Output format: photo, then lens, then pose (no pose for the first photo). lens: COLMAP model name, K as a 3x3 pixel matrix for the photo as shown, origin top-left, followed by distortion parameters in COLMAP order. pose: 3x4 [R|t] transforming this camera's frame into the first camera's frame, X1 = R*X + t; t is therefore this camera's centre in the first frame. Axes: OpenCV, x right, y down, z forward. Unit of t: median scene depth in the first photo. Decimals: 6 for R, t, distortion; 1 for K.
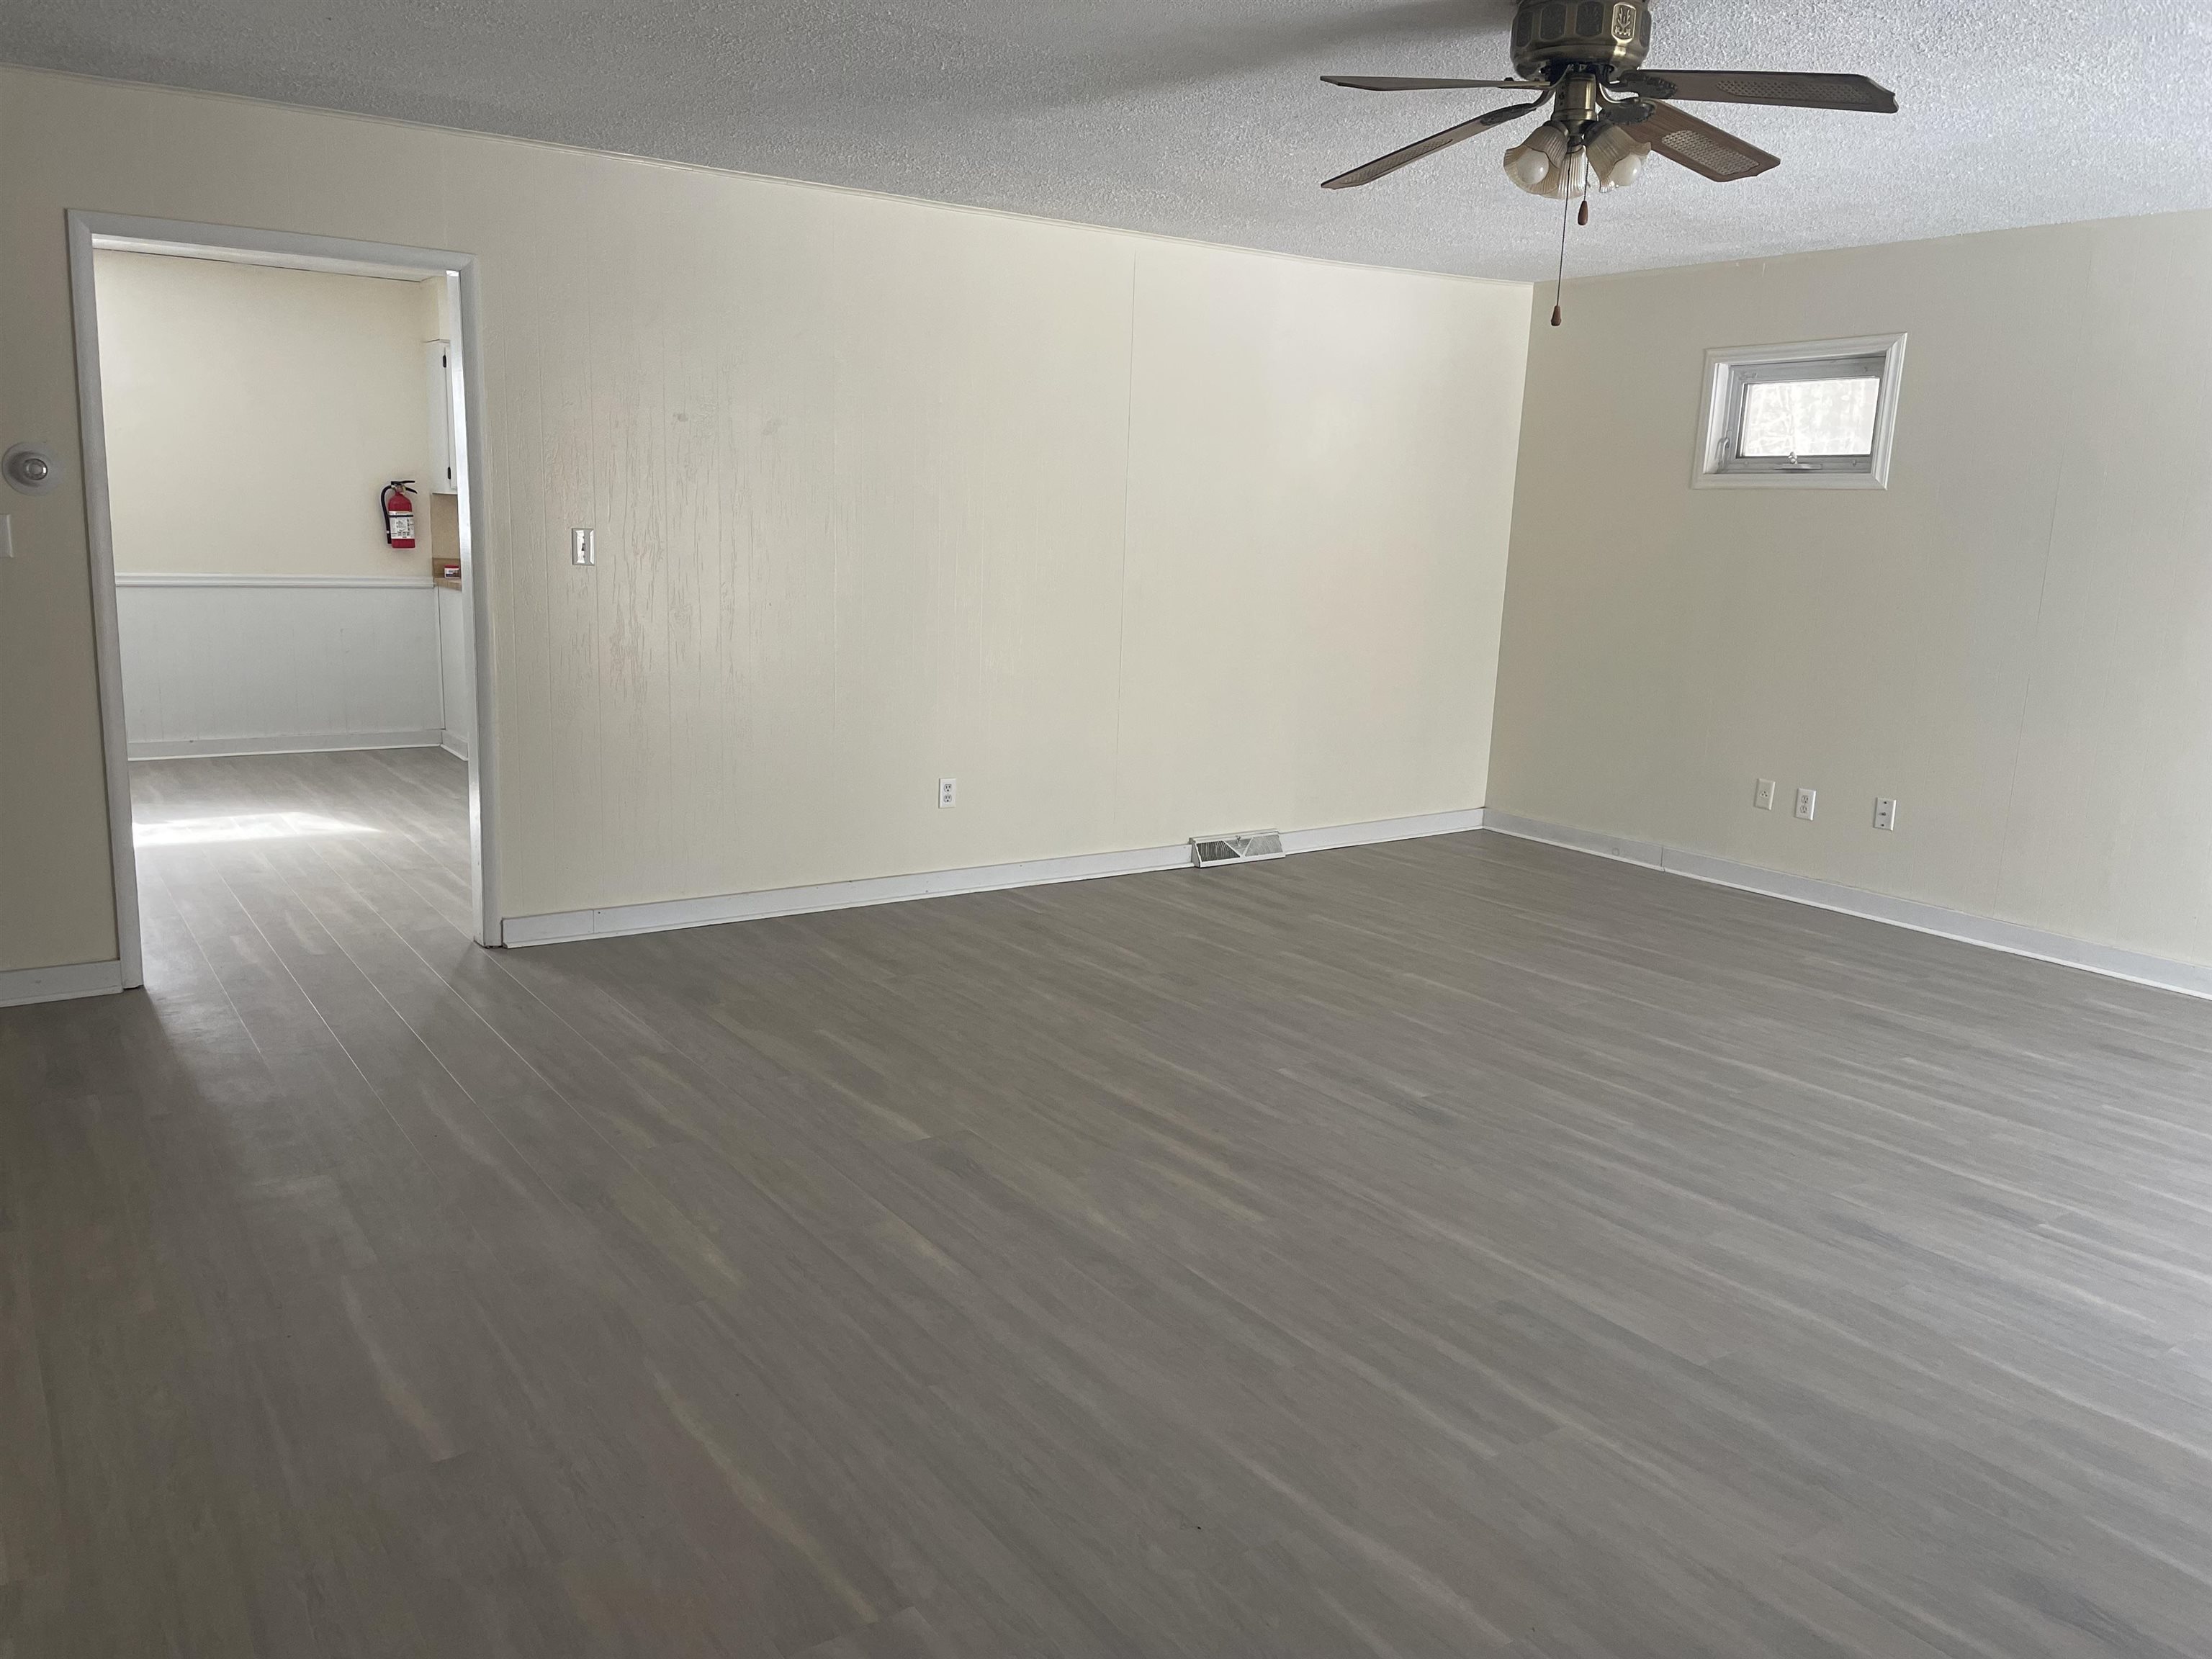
lens RADIAL K [[1655.5, 0, 1114.4], [0, 1655.5, 821.5], [0, 0, 1]] dist [0.088426, -0.107495]
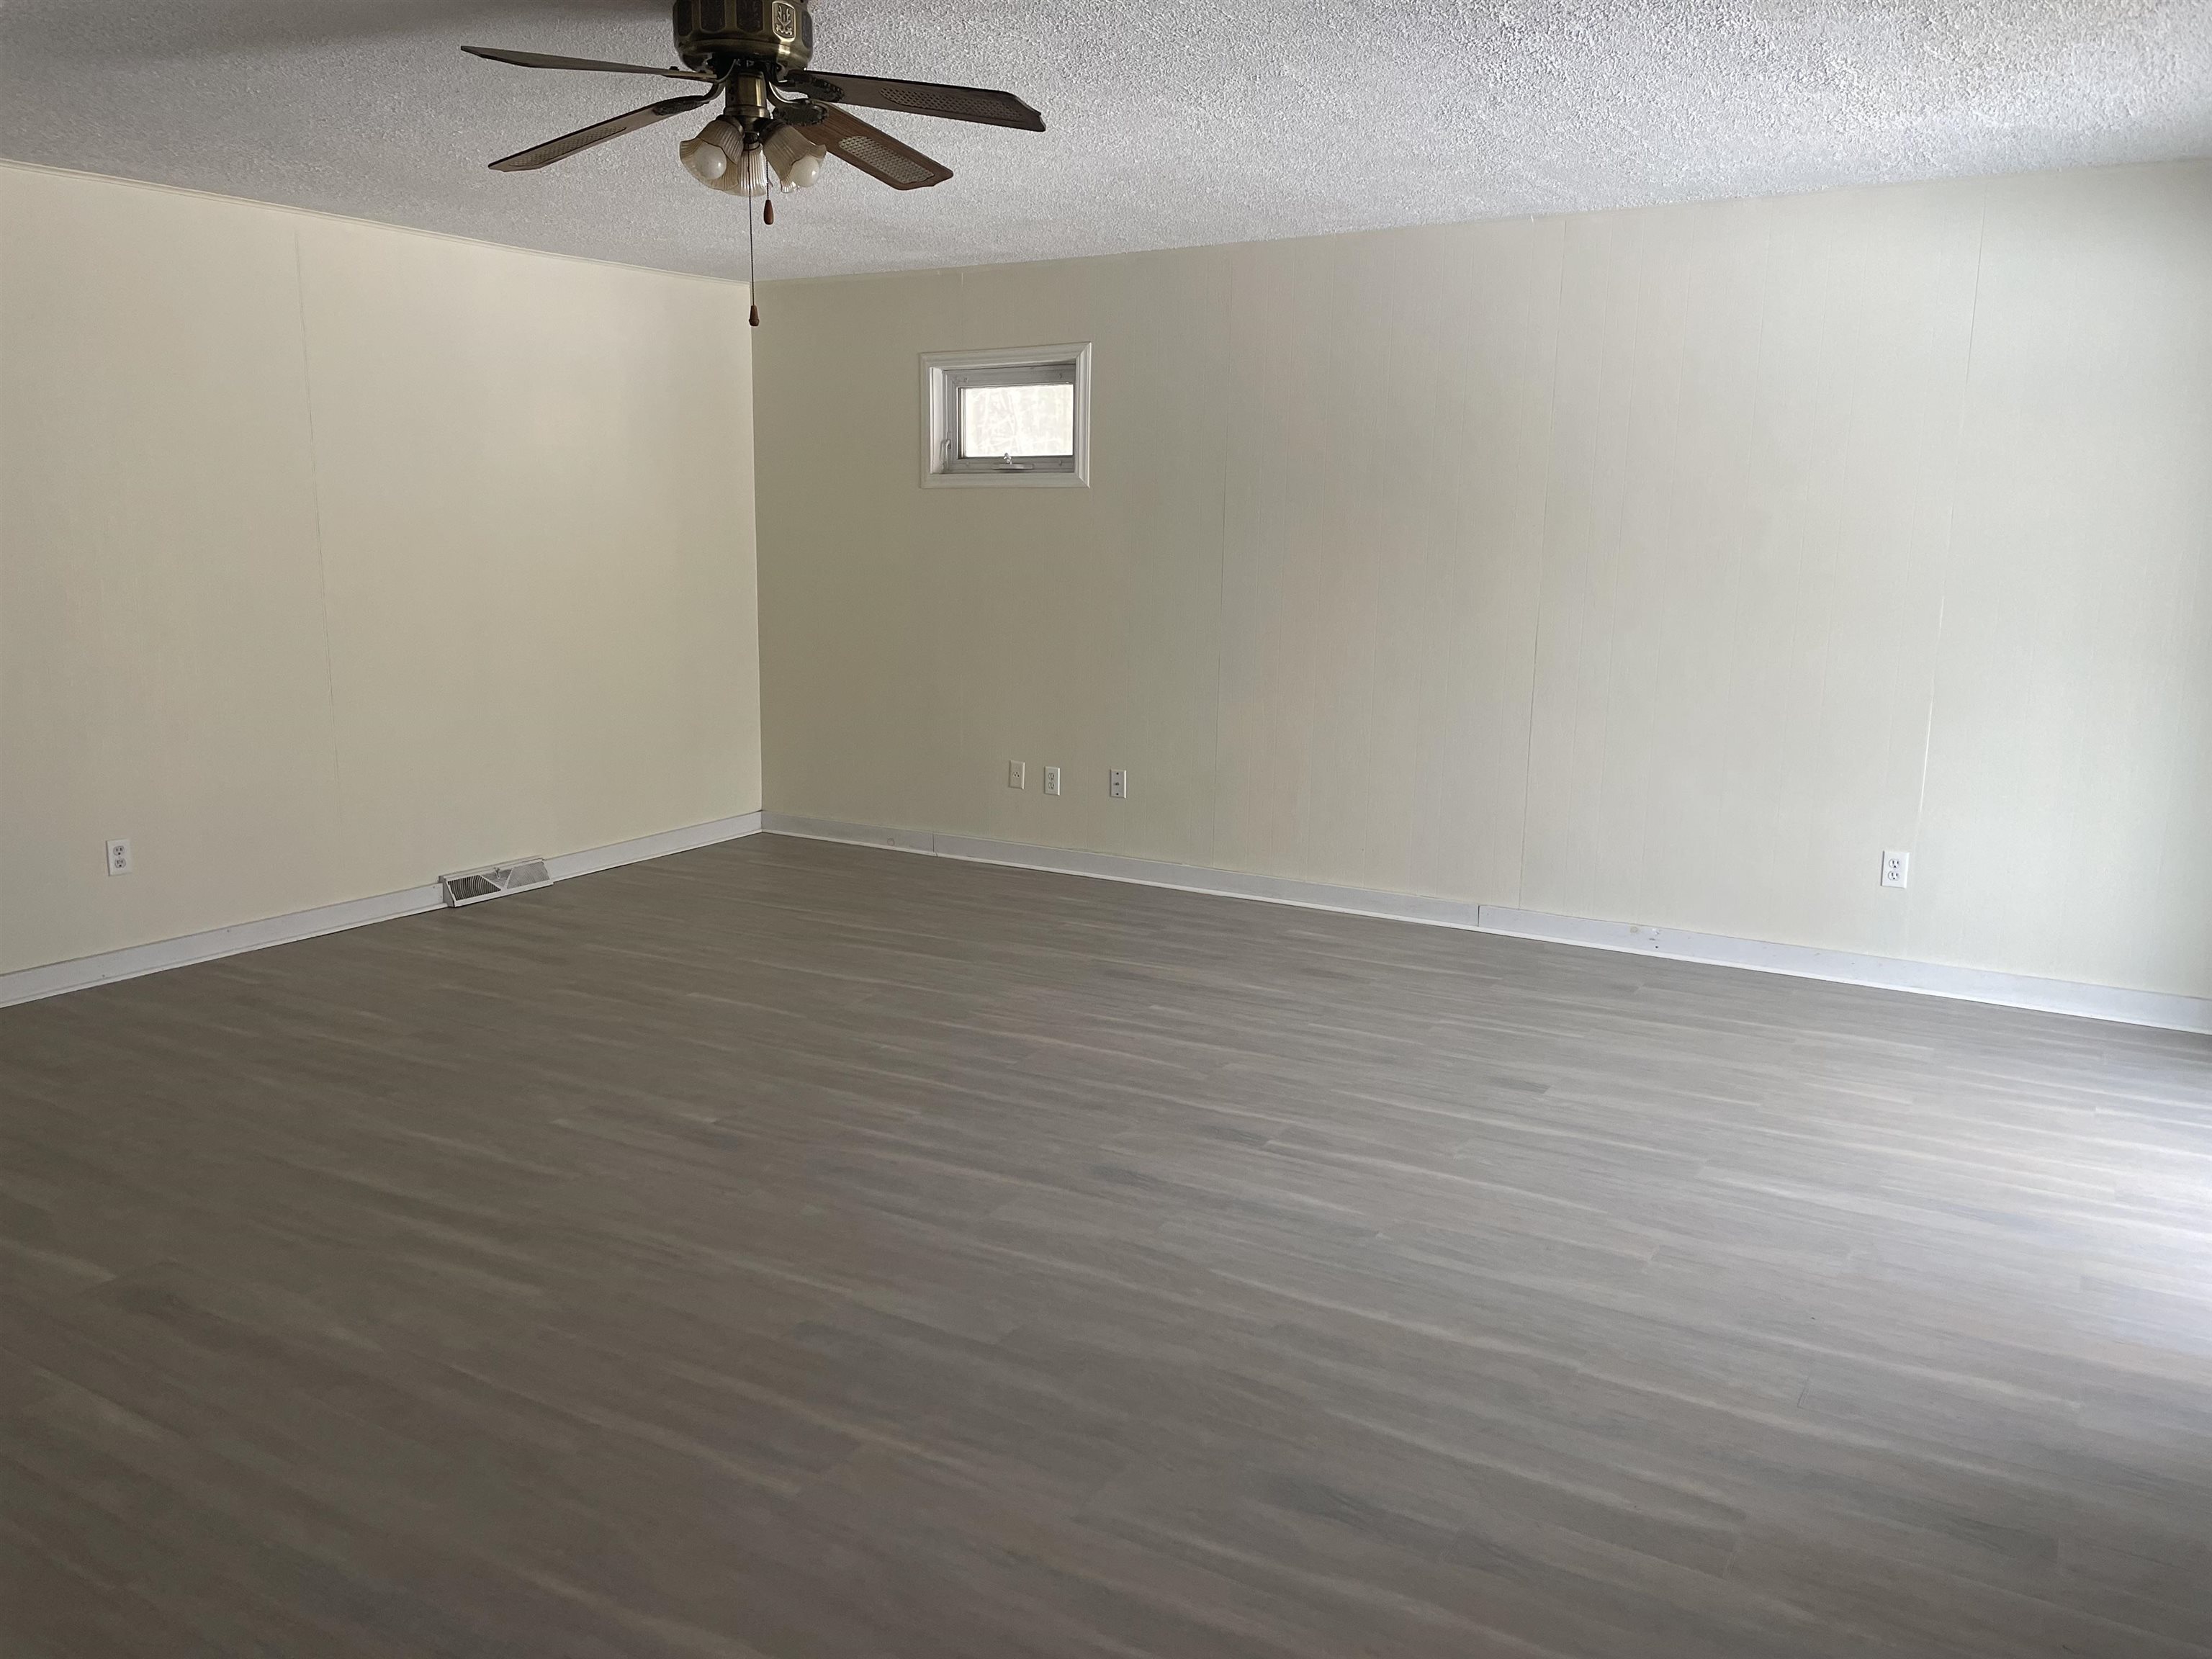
lens RADIAL K [[1655.5, 0, 1095.6], [0, 1655.5, 818.6], [0, 0, 1]] dist [0.088426, -0.107495]
pose [[0.913378, -0.098743, 0.394957, 0.022027], [0.099191, 0.994880, 0.019339, -0.005516], [-0.394844, 0.021513, 0.918496, 0.019105]]
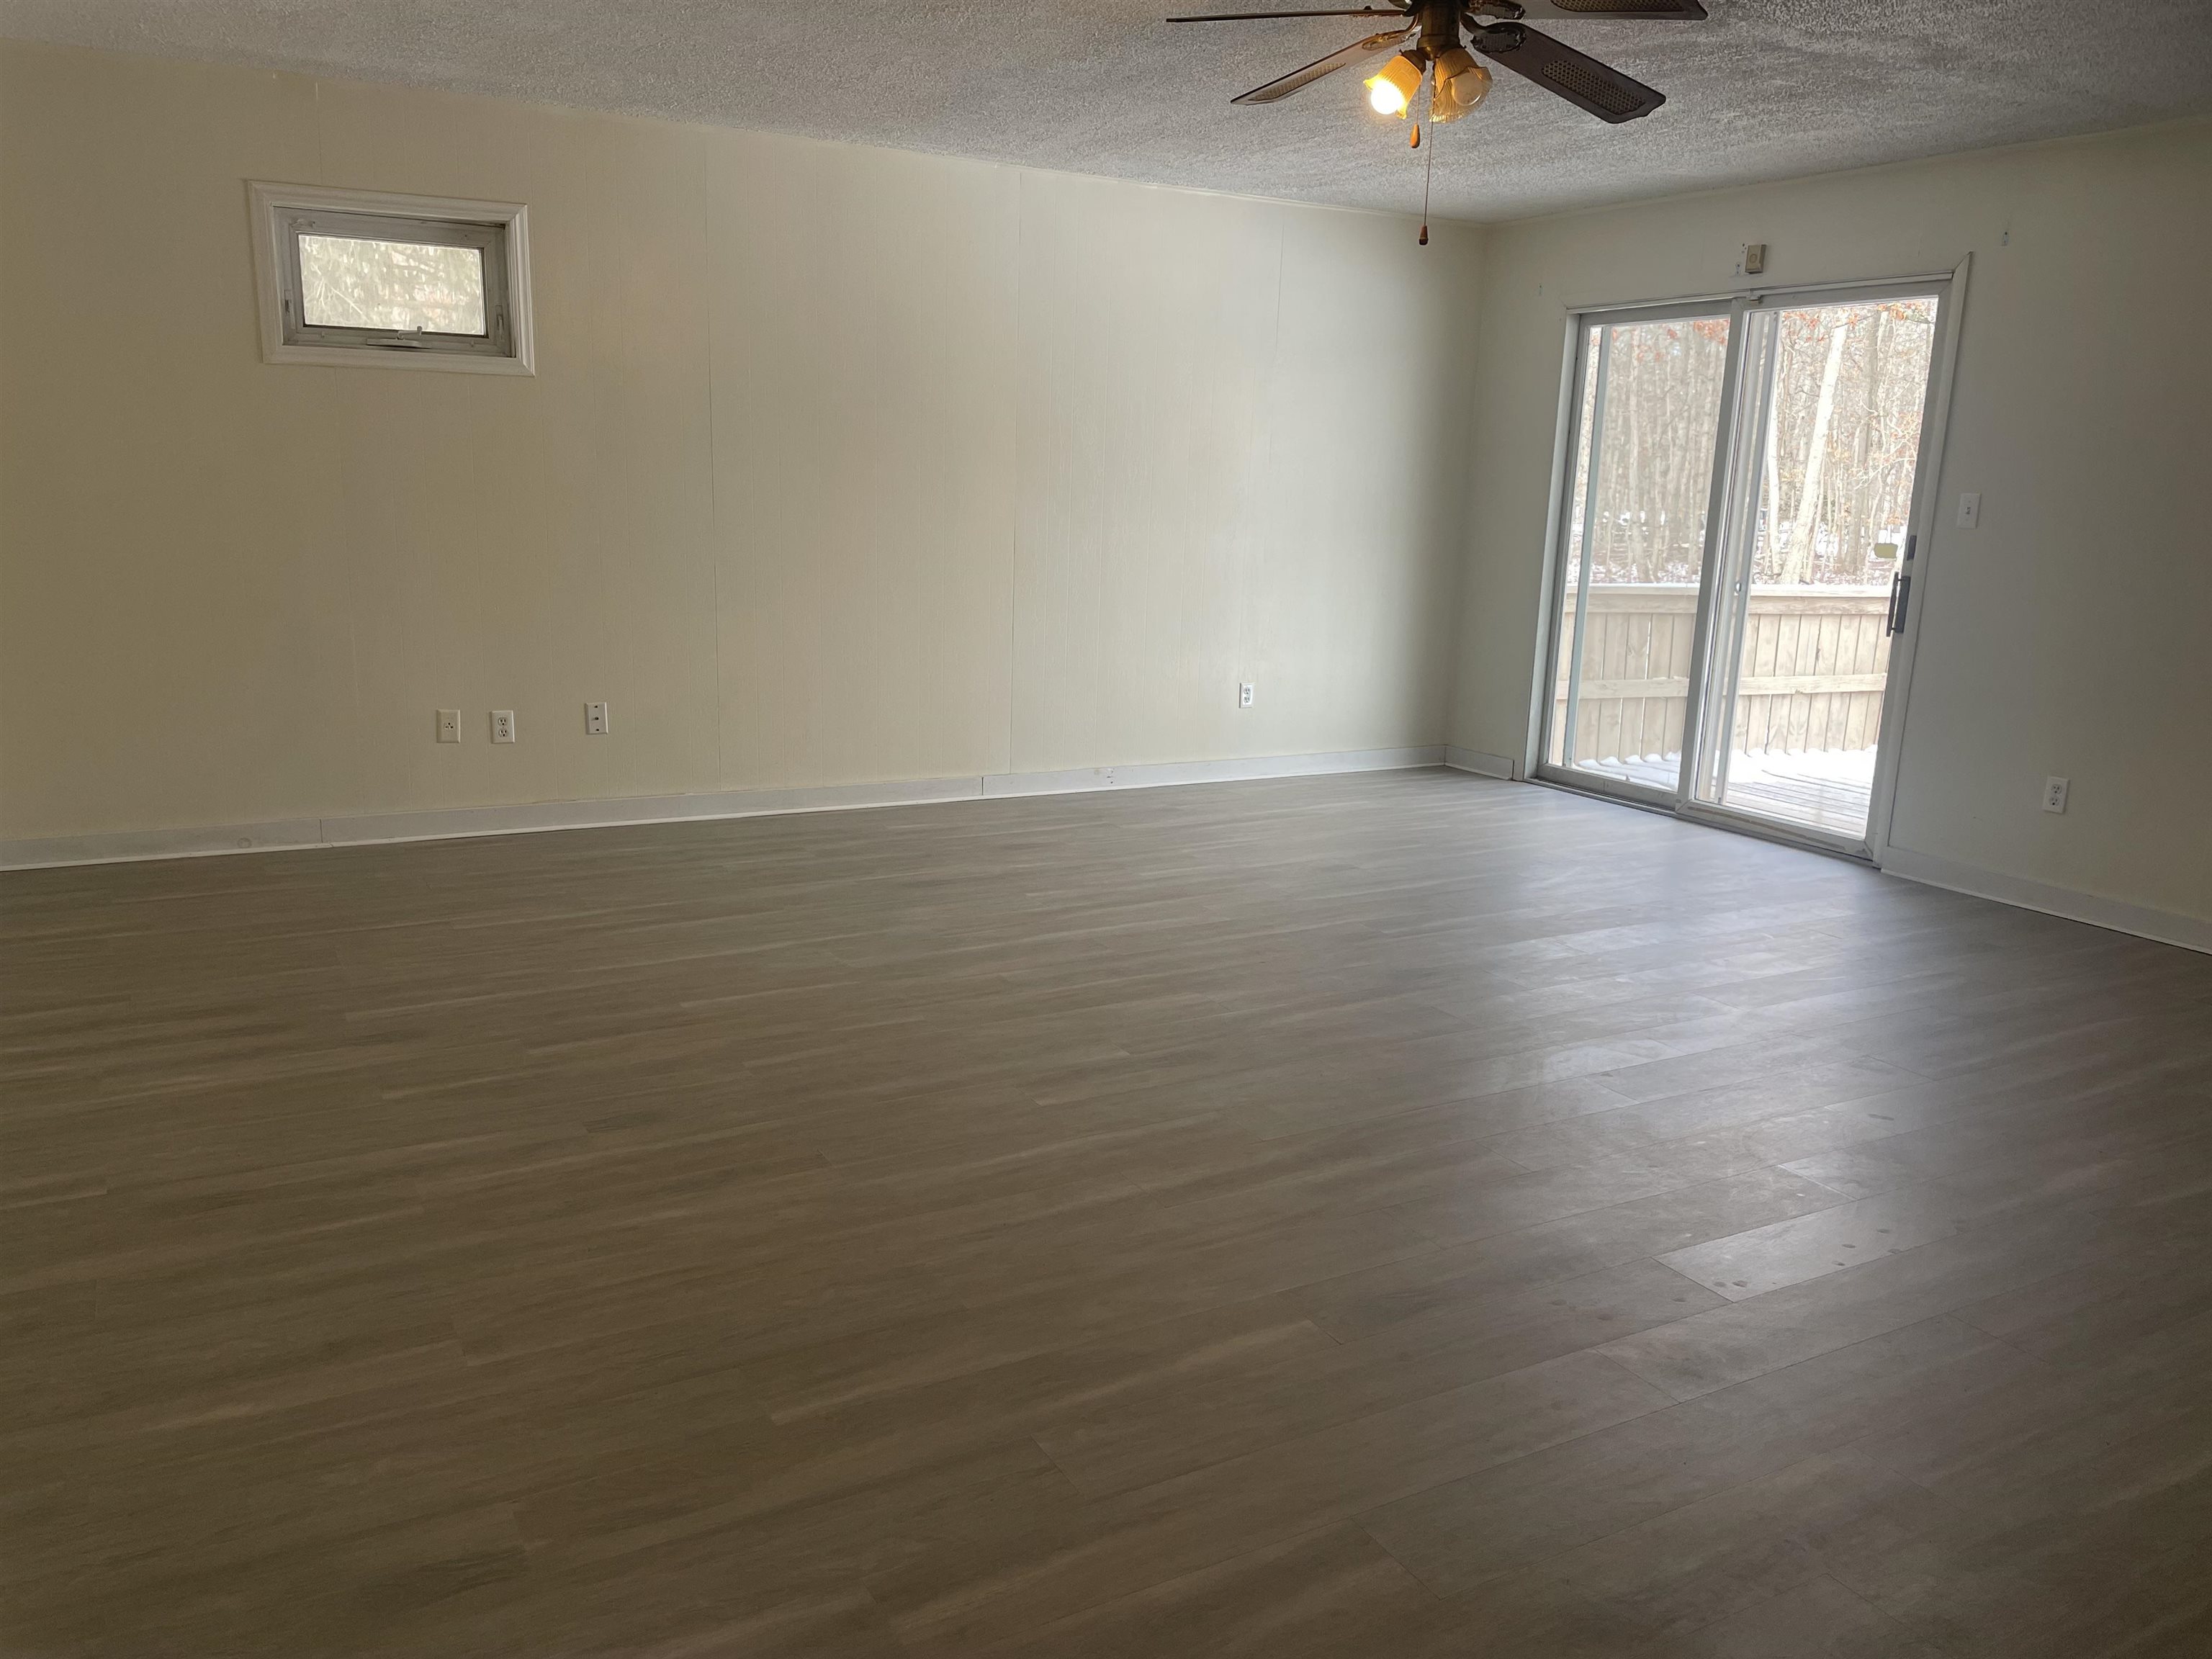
lens RADIAL K [[1655.5, 0, 1104.2], [0, 1655.5, 830.4], [0, 0, 1]] dist [0.088426, -0.107495]
pose [[0.102304, -0.242948, 0.964629, -0.614908], [0.160375, 0.961060, 0.225041, -0.150289], [-0.981740, 0.131680, 0.137284, 0.782436]]
